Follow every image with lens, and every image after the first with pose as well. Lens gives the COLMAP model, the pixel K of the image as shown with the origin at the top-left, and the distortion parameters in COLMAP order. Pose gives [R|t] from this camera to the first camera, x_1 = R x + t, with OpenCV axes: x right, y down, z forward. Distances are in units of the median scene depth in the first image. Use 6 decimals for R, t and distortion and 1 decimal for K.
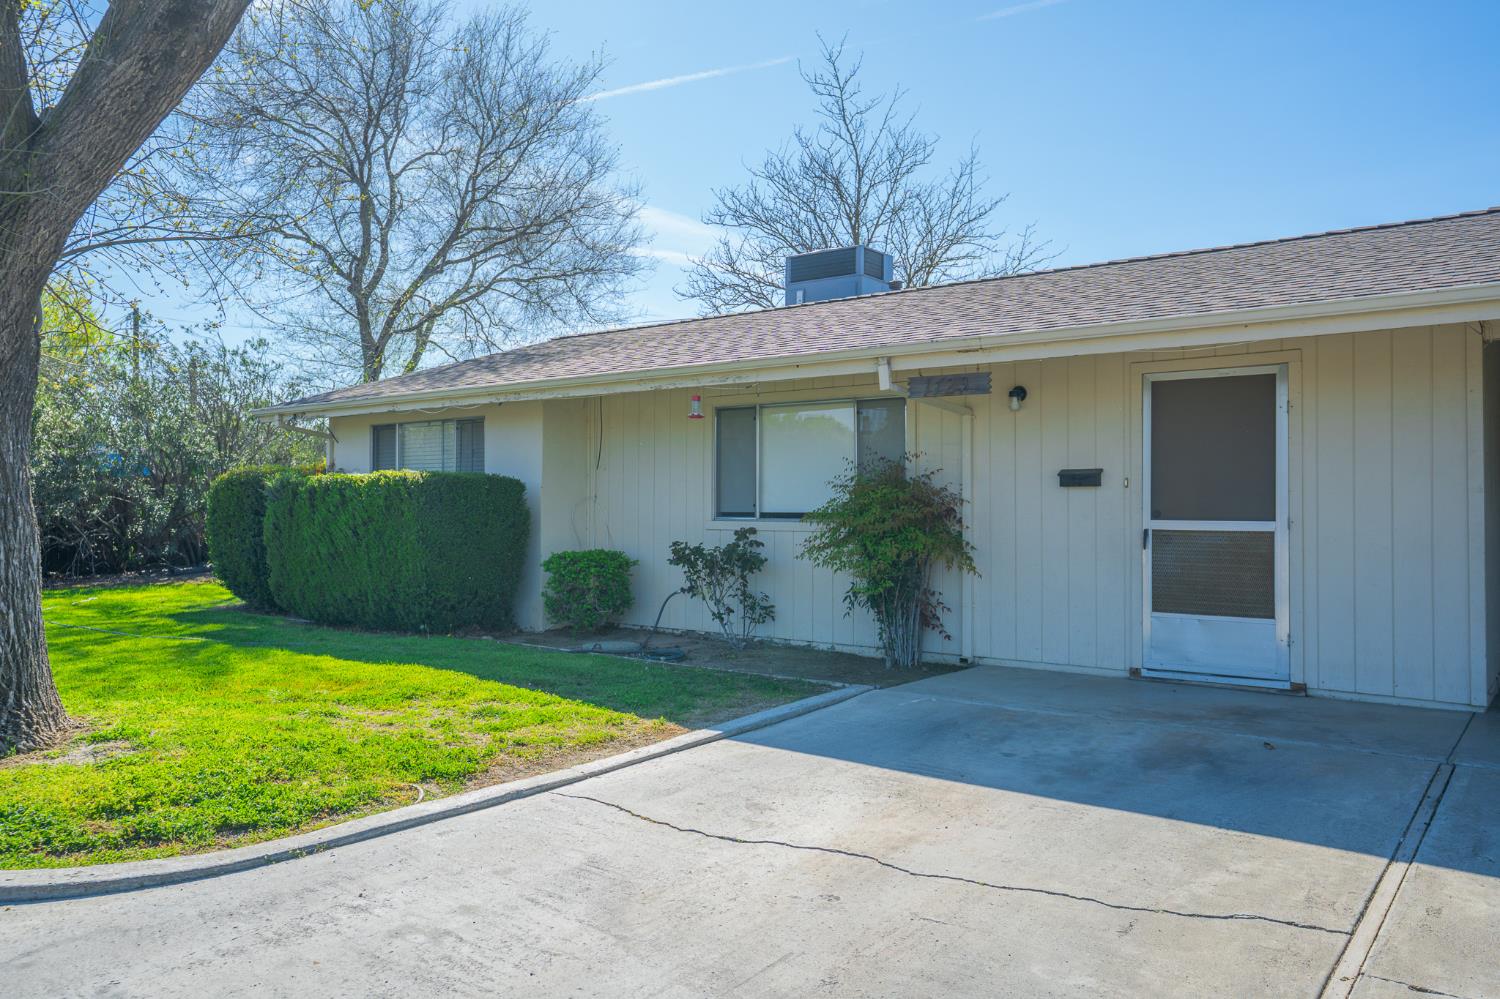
lens RADIAL K [[1105.6, 0, 744.9], [0, 1105.6, 491.8], [0, 0, 1]] dist [-0.000287, 0.047373]
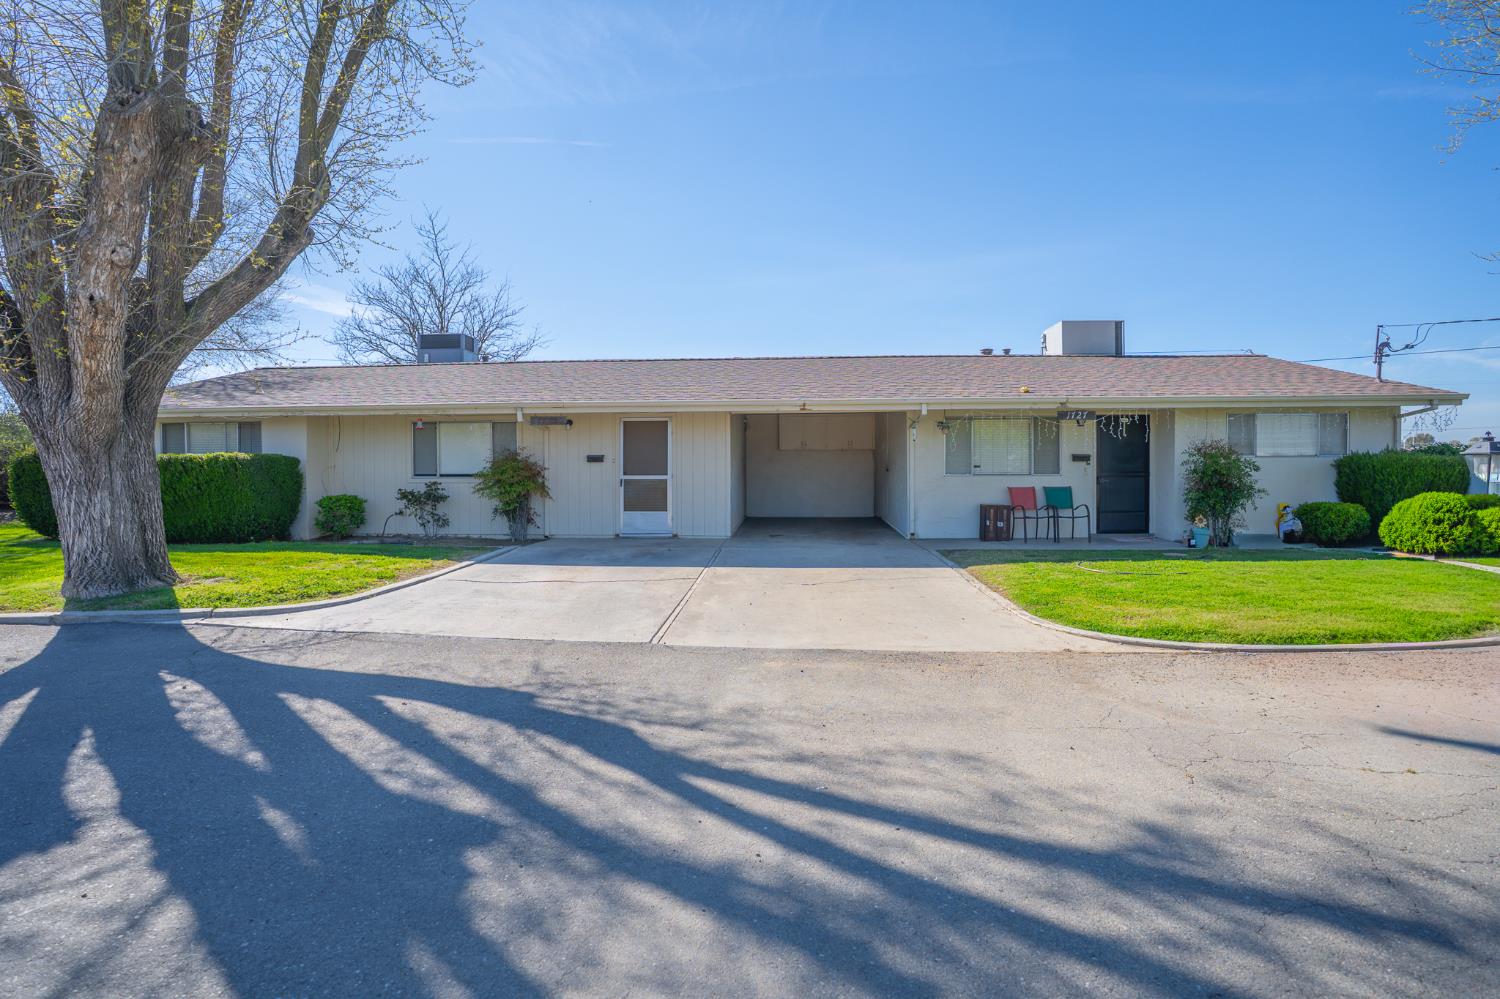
lens RADIAL K [[705.9, 0, 748.5], [0, 705.9, 491.5], [0, 0, 1]] dist [-0.070625, 0.032125]
pose [[0.827459, -0.021929, 0.561098, -0.247676], [-0.002776, 0.999065, 0.043139, -0.006760], [-0.561519, -0.037253, 0.826625, -0.408303]]
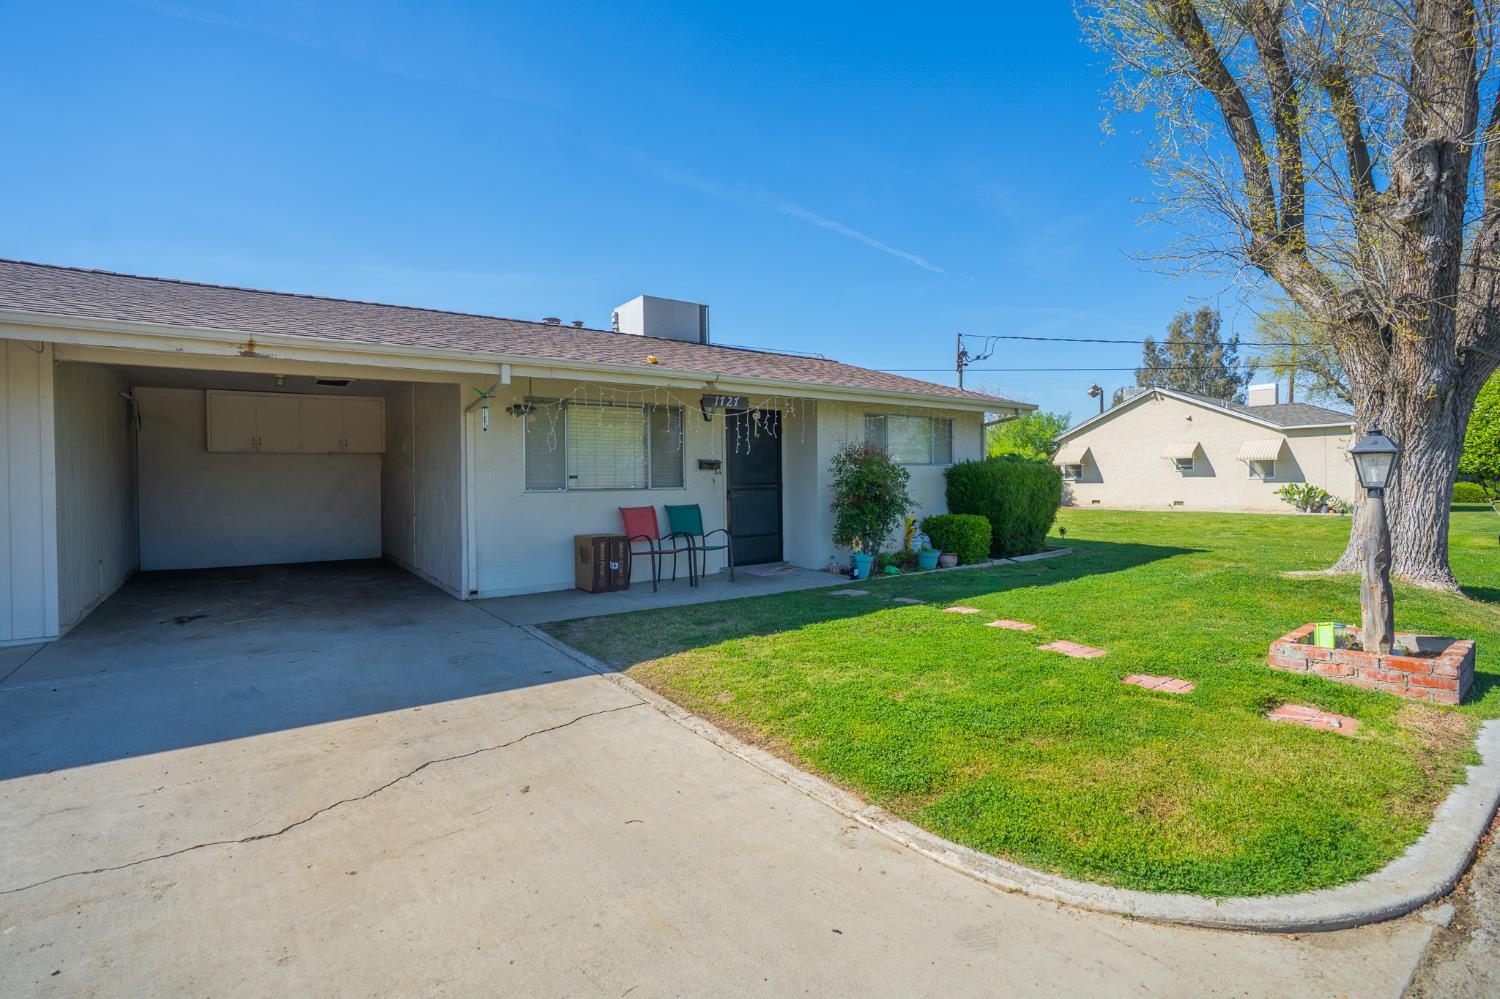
lens RADIAL K [[705.9, 0, 748.5], [0, 705.9, 491.5], [0, 0, 1]] dist [-0.070625, 0.032125]
pose [[0.273132, -0.017940, 0.961809, 0.078525], [-0.002287, 0.999811, 0.019298, 0.002253], [-0.961974, -0.007471, 0.273039, -0.006738]]
